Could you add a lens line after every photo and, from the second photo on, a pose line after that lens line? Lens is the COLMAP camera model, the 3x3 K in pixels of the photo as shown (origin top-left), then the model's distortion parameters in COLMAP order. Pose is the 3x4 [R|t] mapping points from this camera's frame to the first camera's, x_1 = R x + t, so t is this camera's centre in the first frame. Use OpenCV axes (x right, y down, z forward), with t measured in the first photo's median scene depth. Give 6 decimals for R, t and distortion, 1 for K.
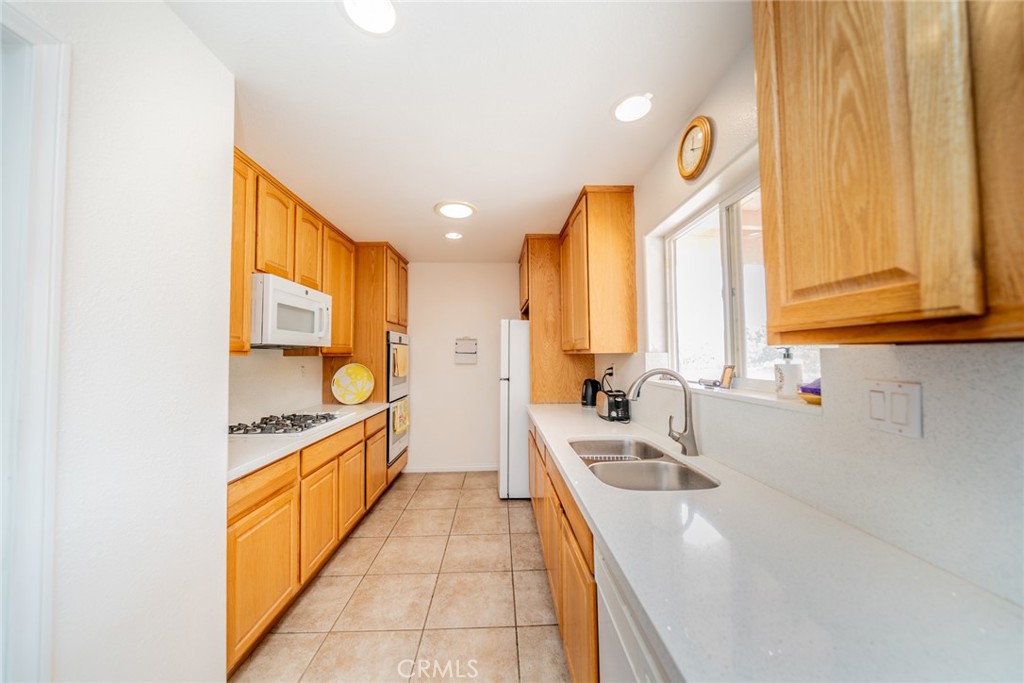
lens RADIAL K [[348.4, 0, 512.0], [0, 348.4, 344.1], [0, 0, 1]] dist [-0.009914, -0.000439]
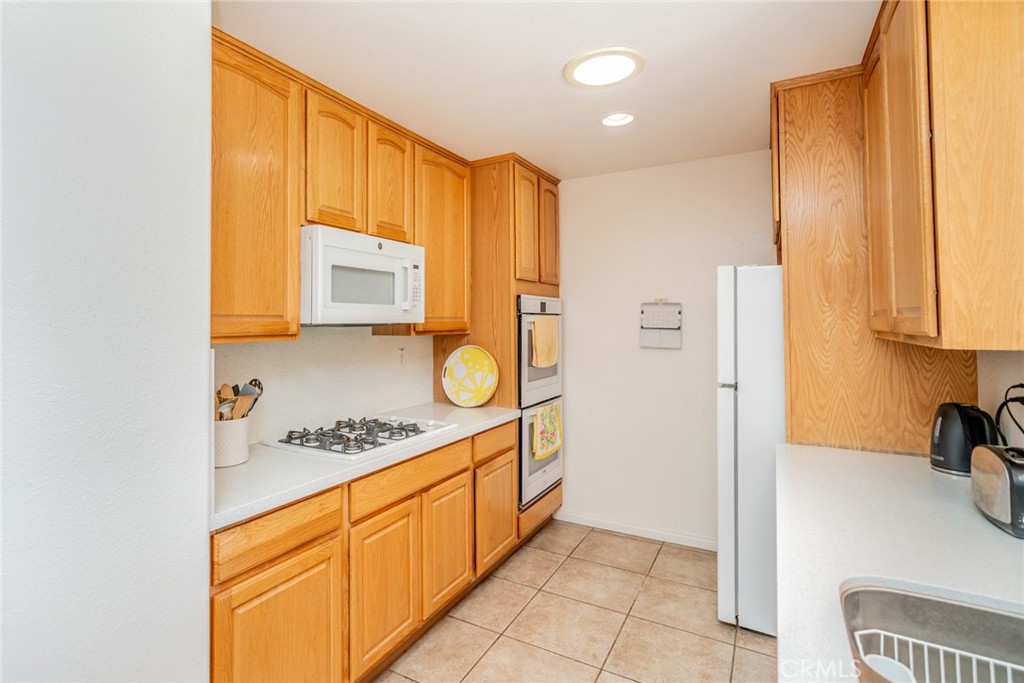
lens RADIAL K [[500.6, 0, 473.2], [0, 500.6, 305.6], [0, 0, 1]] dist [-0.002076, -0.000536]
pose [[0.827389, -0.010065, -0.561539, 0.094476], [0.015595, 0.999866, 0.005056, -0.026830], [0.561413, -0.012941, 0.827435, 0.231061]]
